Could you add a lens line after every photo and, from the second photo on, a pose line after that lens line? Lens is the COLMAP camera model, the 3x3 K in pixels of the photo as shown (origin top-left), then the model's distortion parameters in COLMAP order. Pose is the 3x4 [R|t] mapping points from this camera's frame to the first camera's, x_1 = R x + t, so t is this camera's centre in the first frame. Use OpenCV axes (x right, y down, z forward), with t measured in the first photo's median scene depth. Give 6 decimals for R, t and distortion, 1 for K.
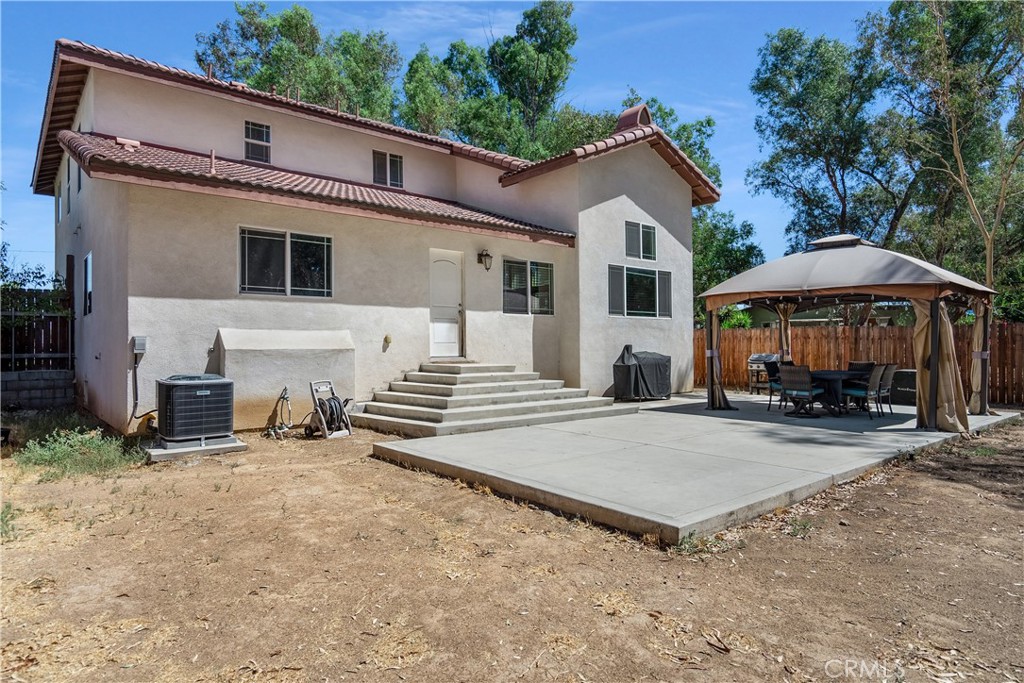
lens RADIAL K [[608.6, 0, 512.0], [0, 608.6, 341.5], [0, 0, 1]] dist [0.000113, -0.000496]
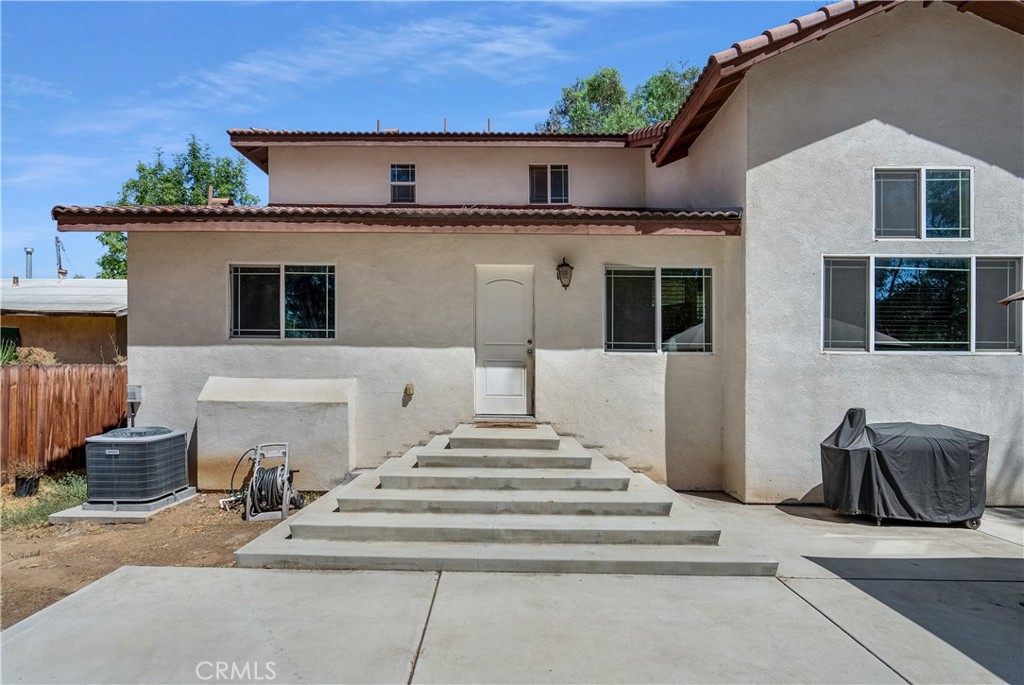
lens RADIAL K [[490.0, 0, 508.3], [0, 490.0, 376.3], [0, 0, 1]] dist [-0.001086, 0.000201]
pose [[0.753687, 0.016720, -0.657021, 0.270264], [-0.007643, 0.999832, 0.016676, -0.029237], [0.657189, -0.007547, 0.753688, 0.560956]]
